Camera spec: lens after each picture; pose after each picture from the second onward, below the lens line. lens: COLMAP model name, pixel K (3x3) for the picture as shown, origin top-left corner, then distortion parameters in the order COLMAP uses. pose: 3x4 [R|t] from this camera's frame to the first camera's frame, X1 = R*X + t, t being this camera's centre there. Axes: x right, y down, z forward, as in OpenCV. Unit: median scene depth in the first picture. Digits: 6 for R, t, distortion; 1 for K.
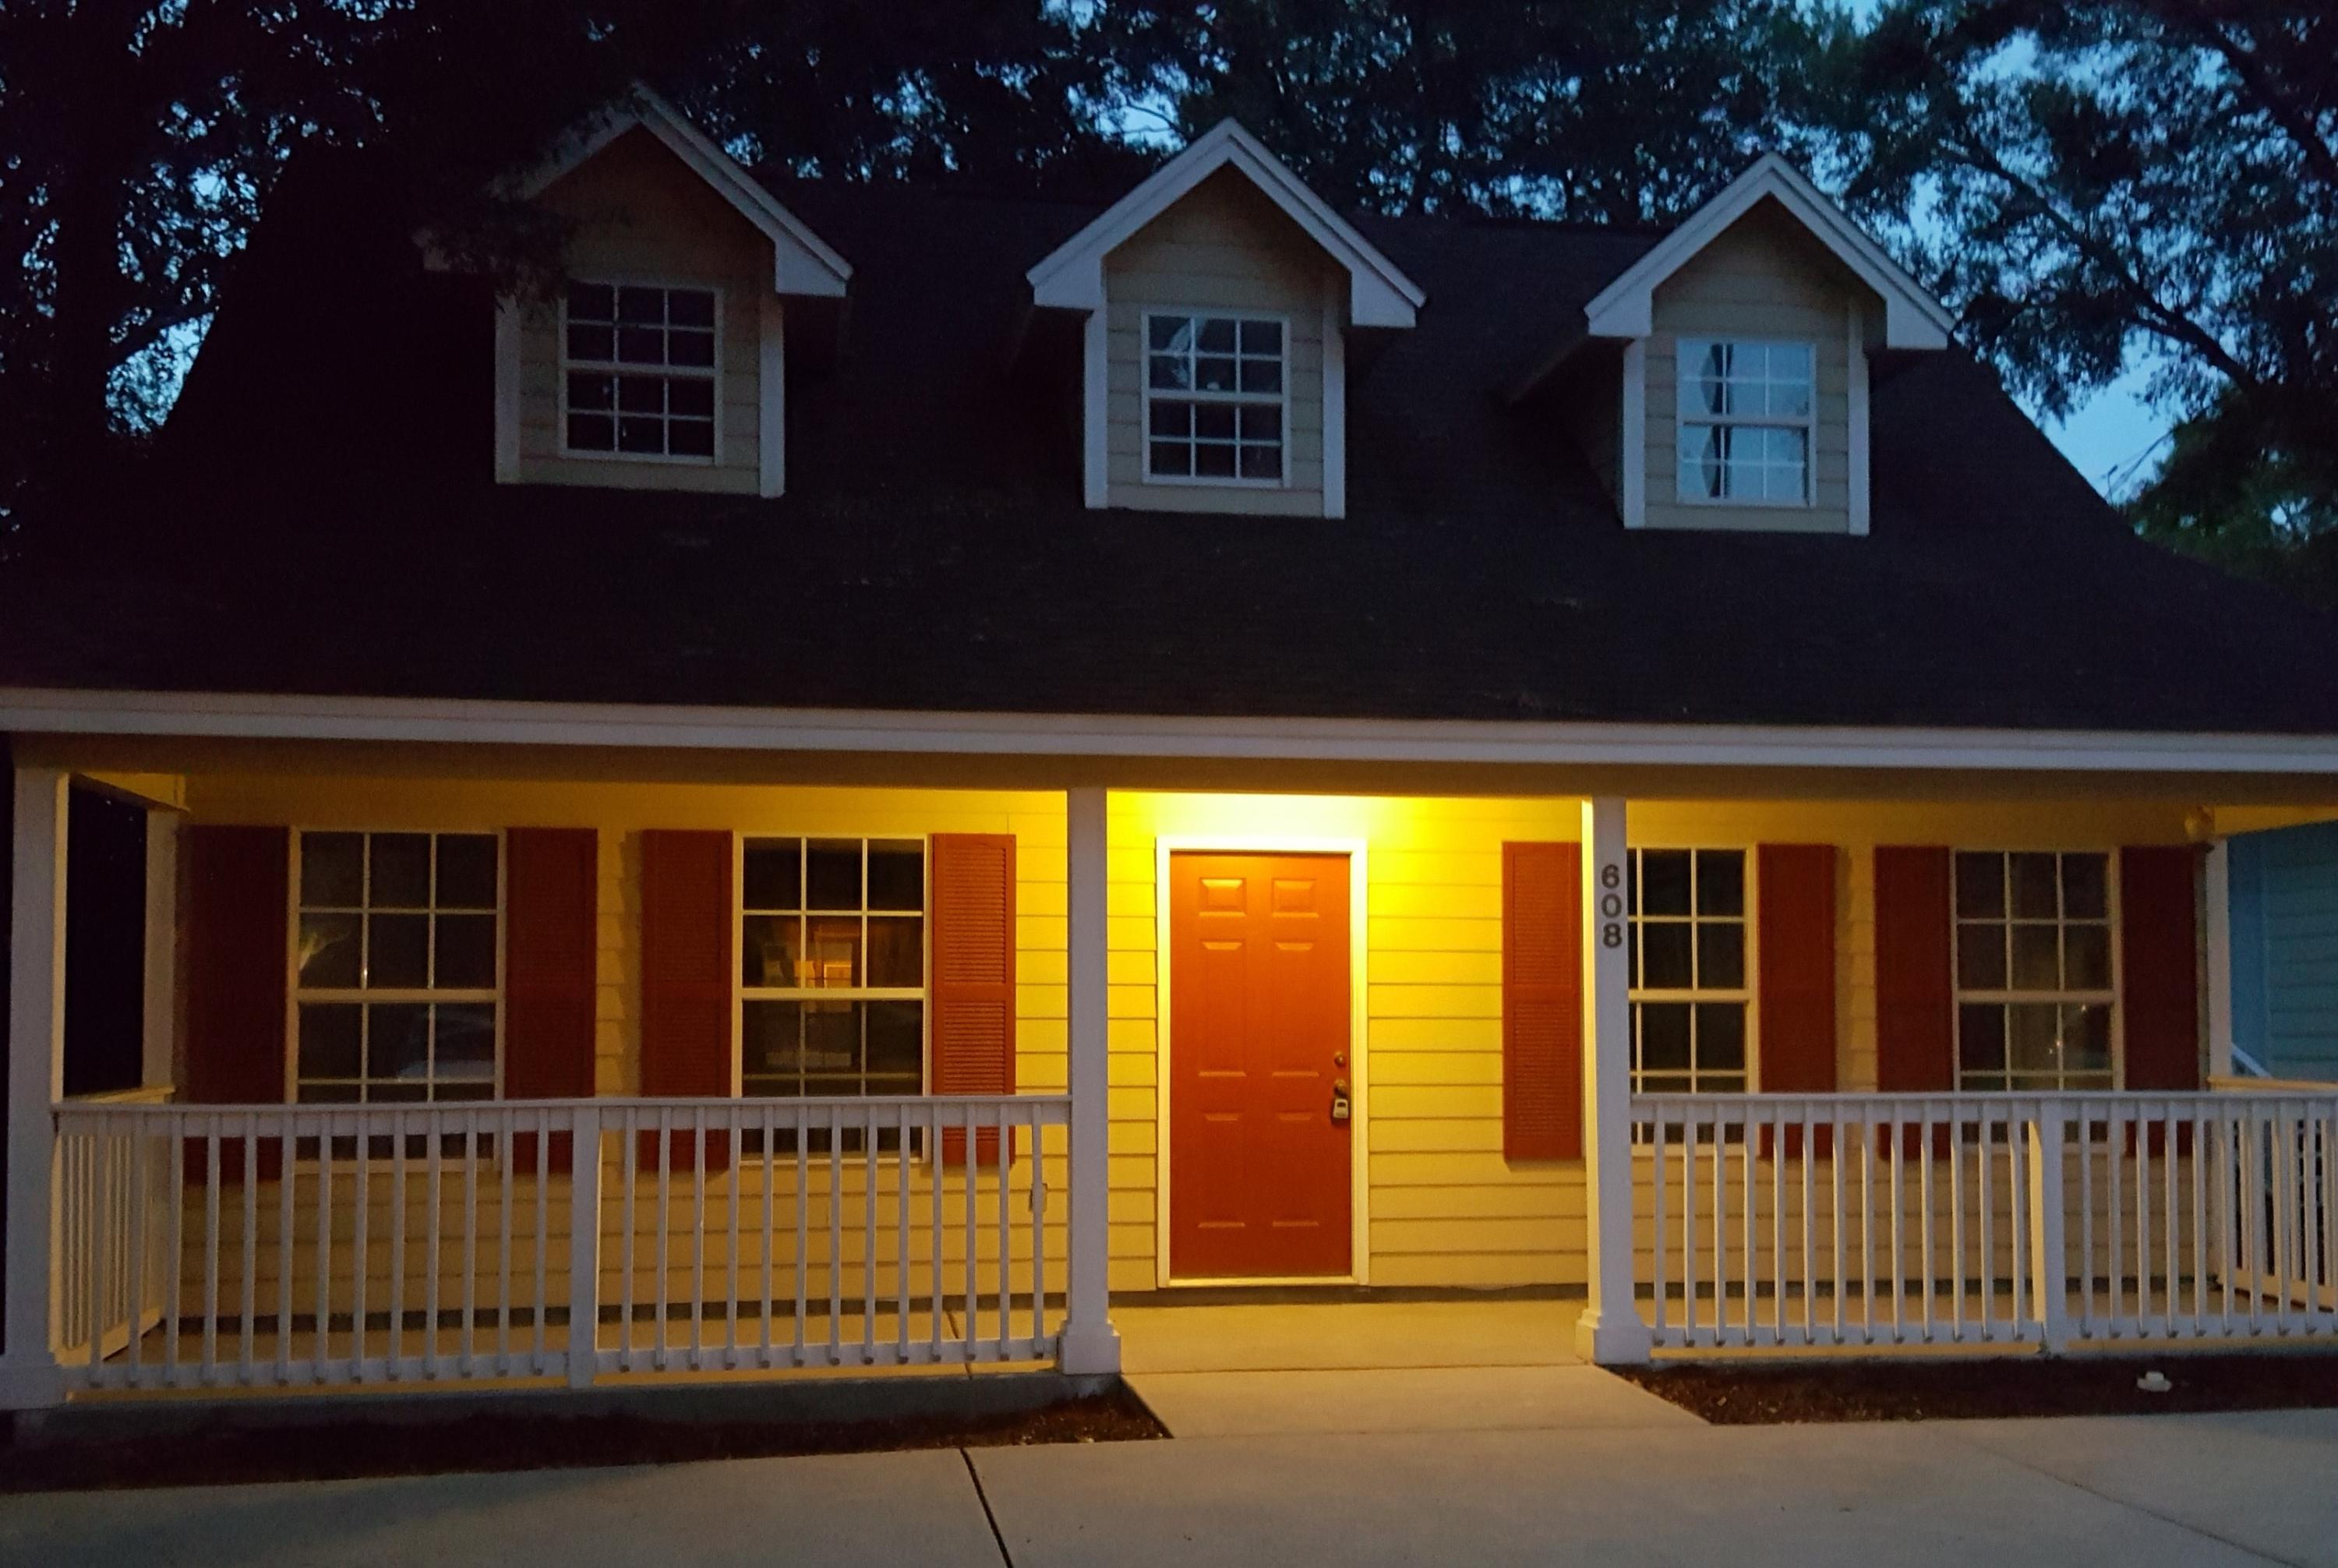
lens RADIAL K [[2259.5, 0, 1169.0], [0, 2259.5, 784.0], [0, 0, 1]] dist [0.073757, 0.004701]
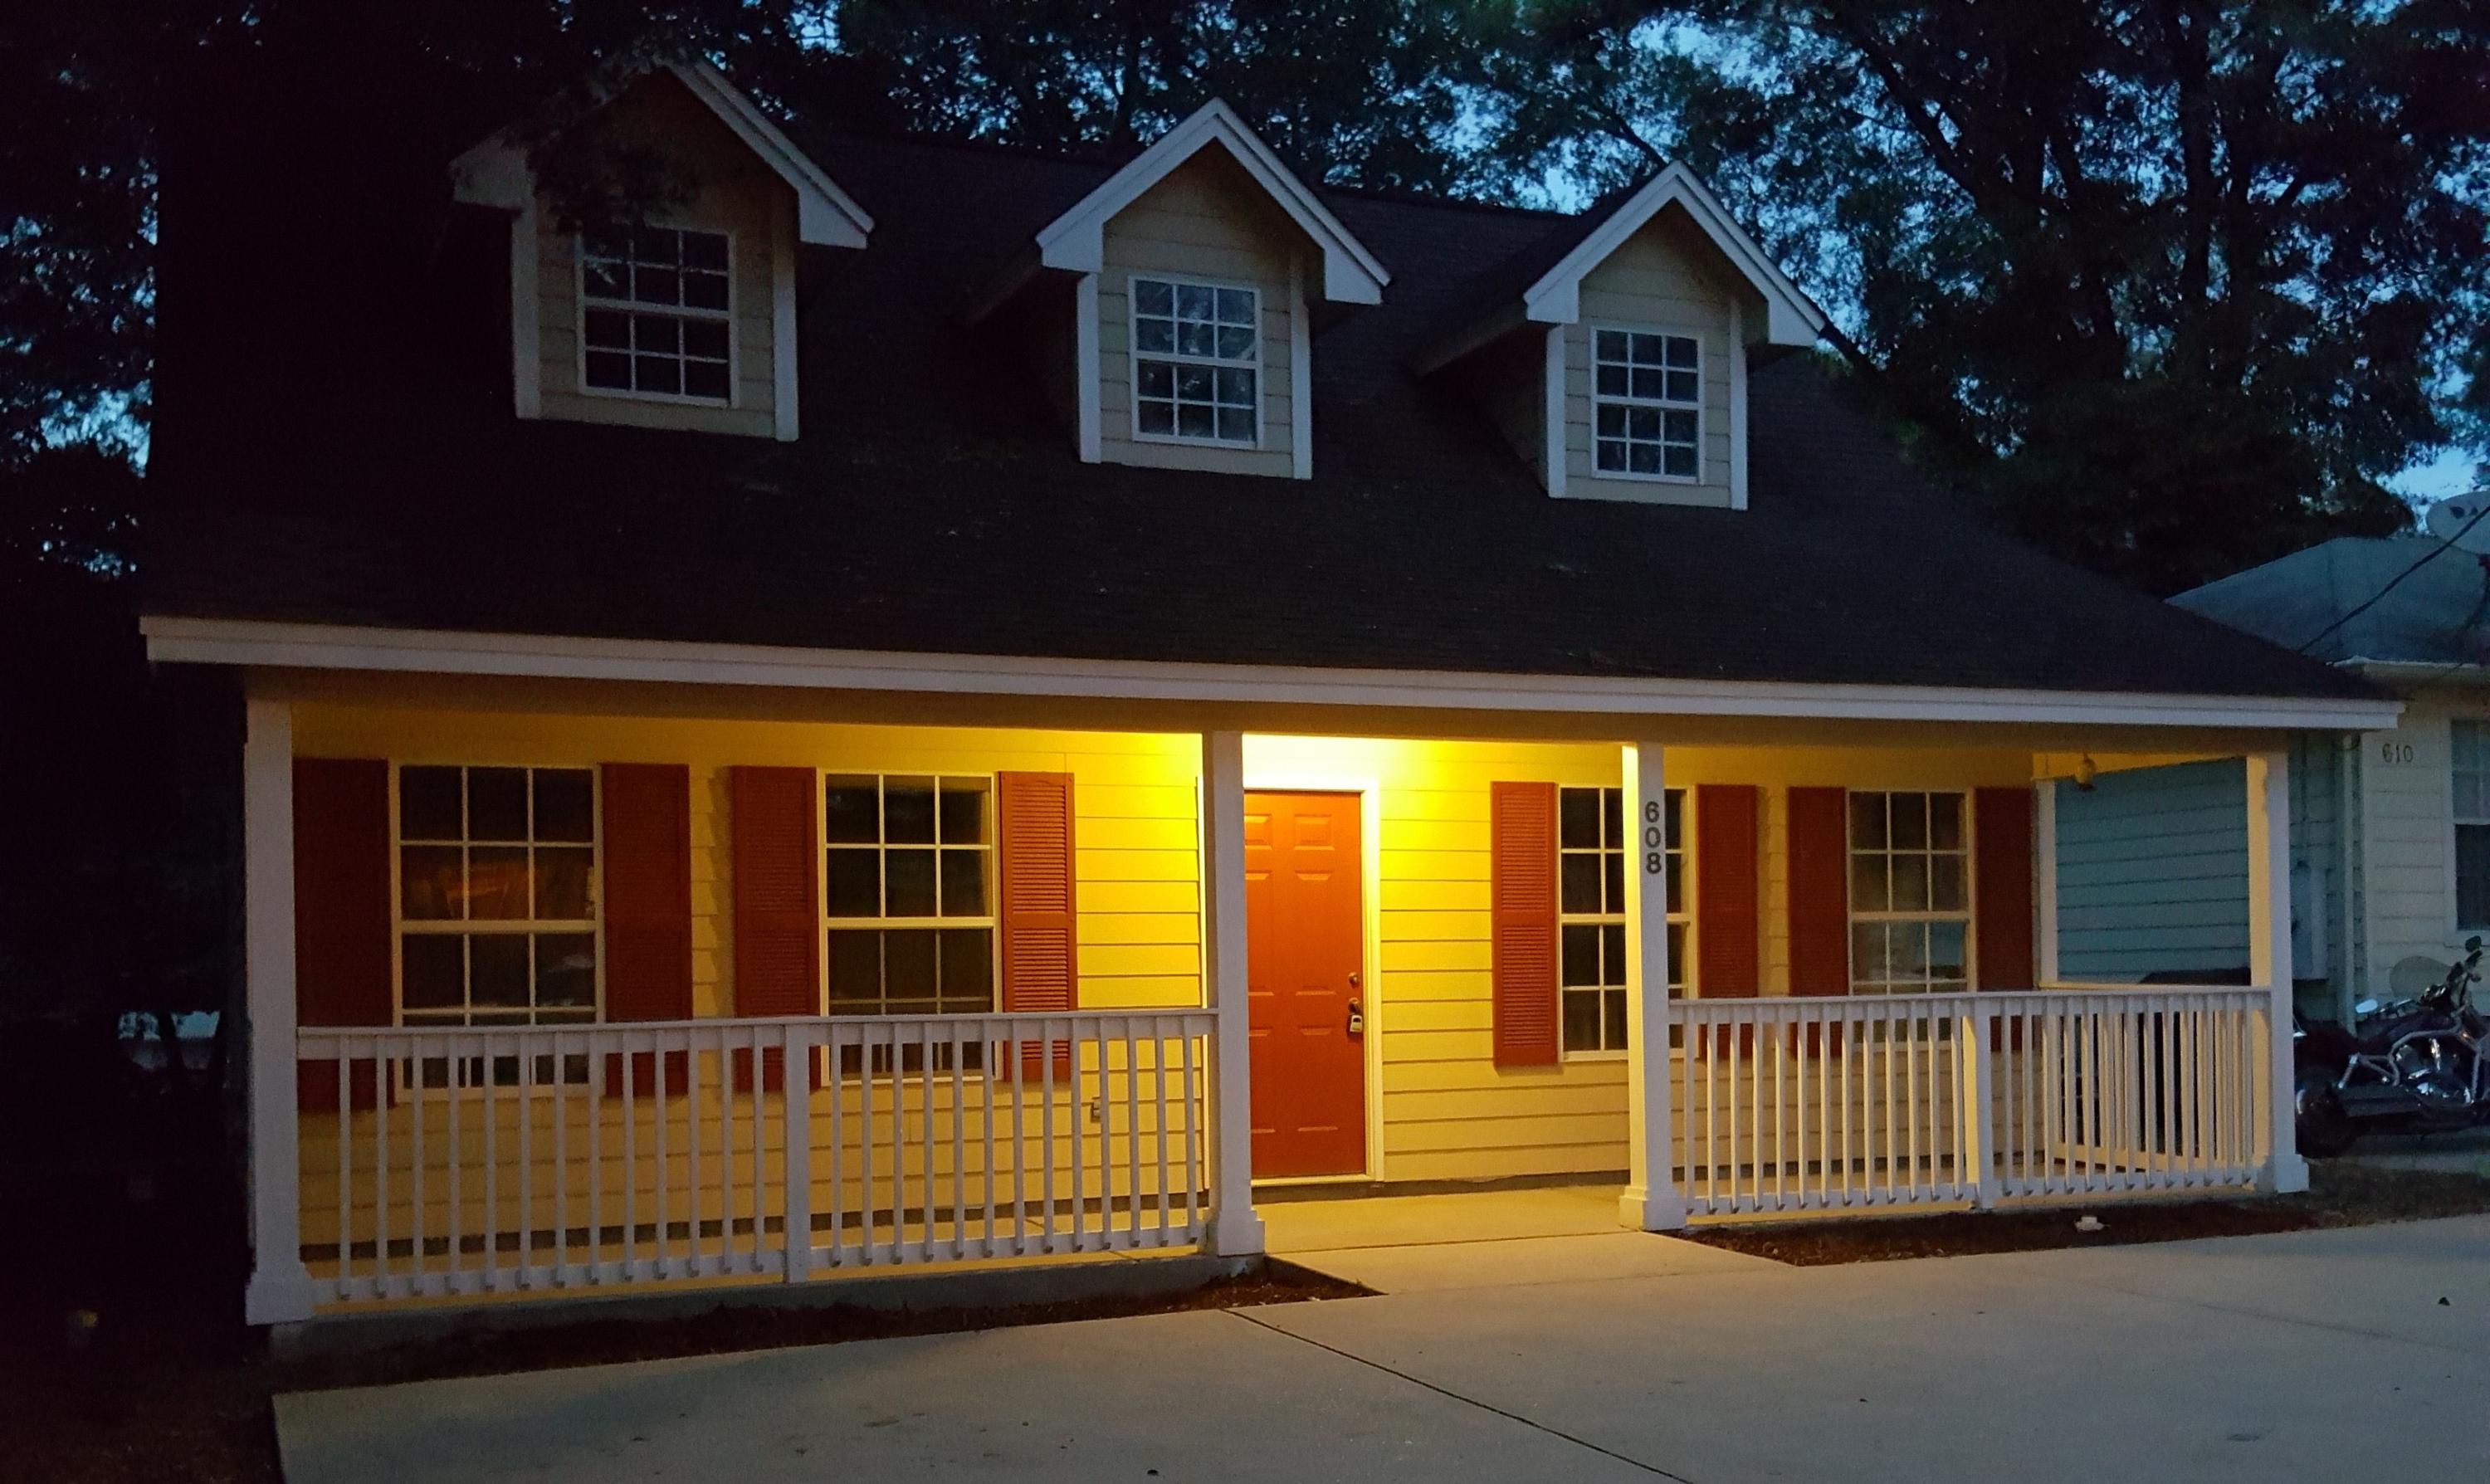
lens RADIAL K [[2219.5, 0, 1240.7], [0, 2219.5, 814.3], [0, 0, 1]] dist [0.042288, -0.000347]
pose [[0.977996, 0.002671, 0.208608, -0.197467], [-0.011732, 0.999040, 0.042209, -0.002946], [-0.208295, -0.043728, 0.977088, -0.036497]]
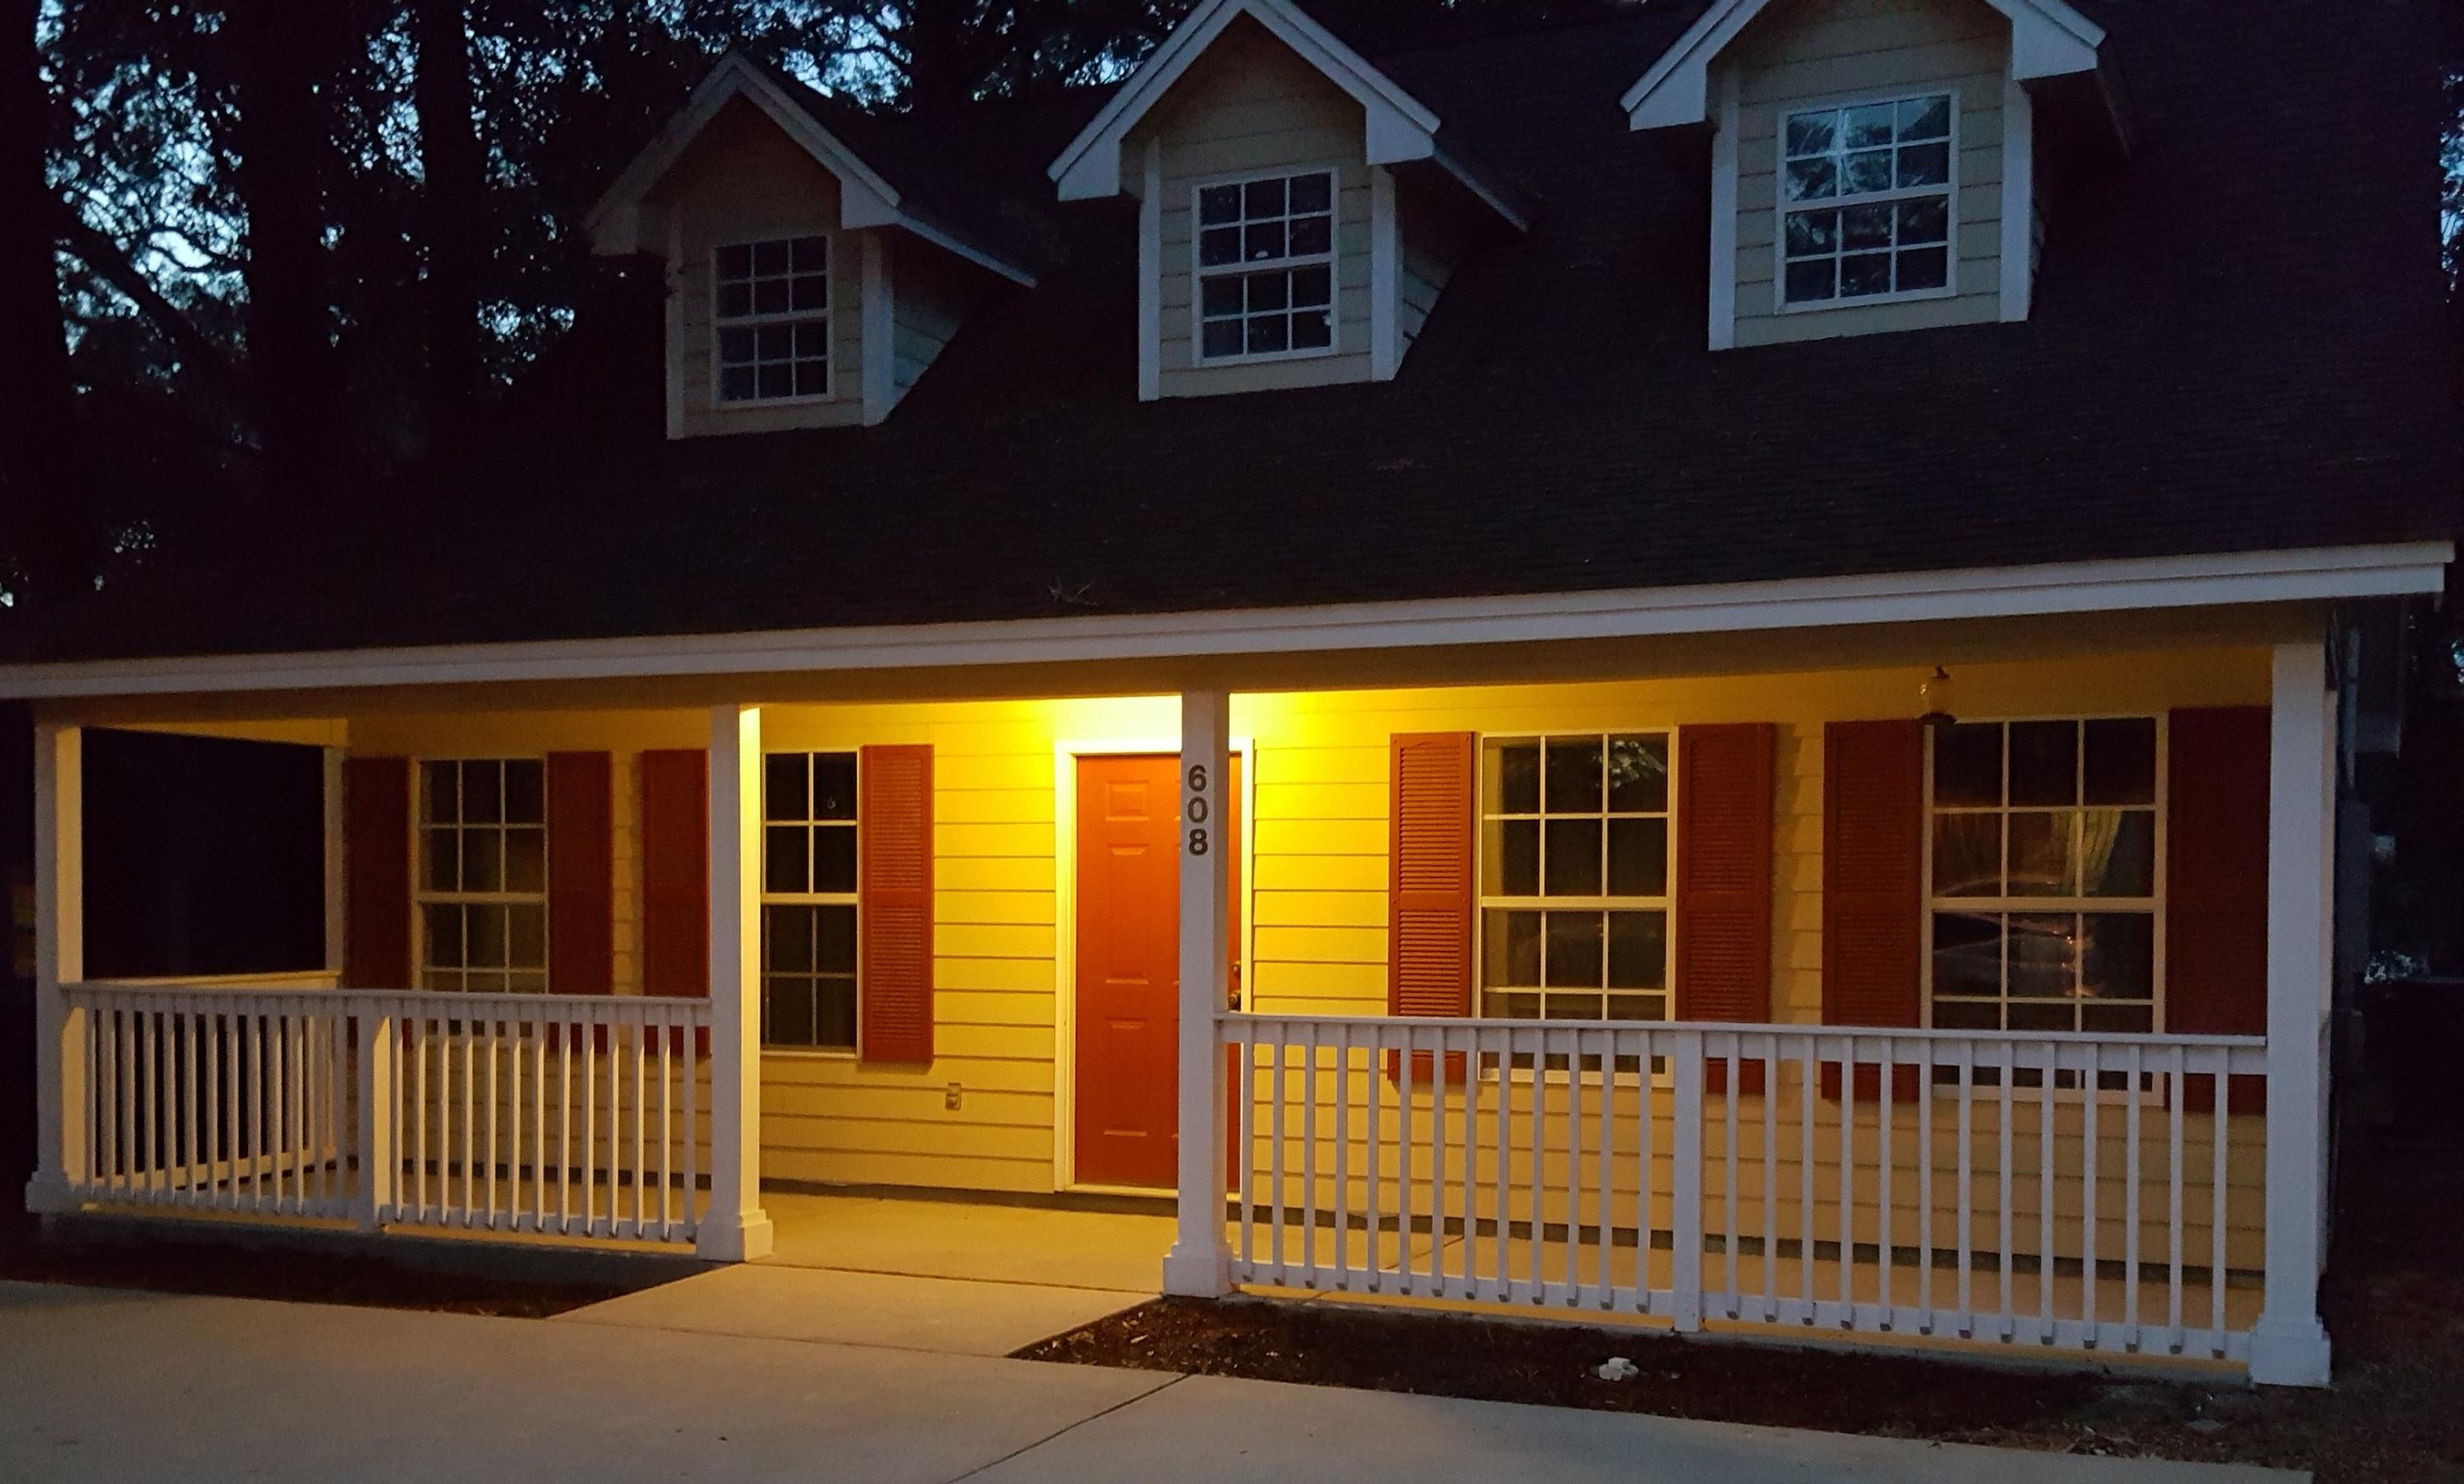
lens RADIAL K [[2562.0, 0, 1231.7], [0, 2562.0, 808.0], [0, 0, 1]] dist [0.063763, 0.004656]
pose [[0.818590, -0.015834, -0.574159, 0.685942], [0.047055, 0.998109, 0.039562, 0.011181], [0.572447, -0.059402, 0.817787, 0.124077]]
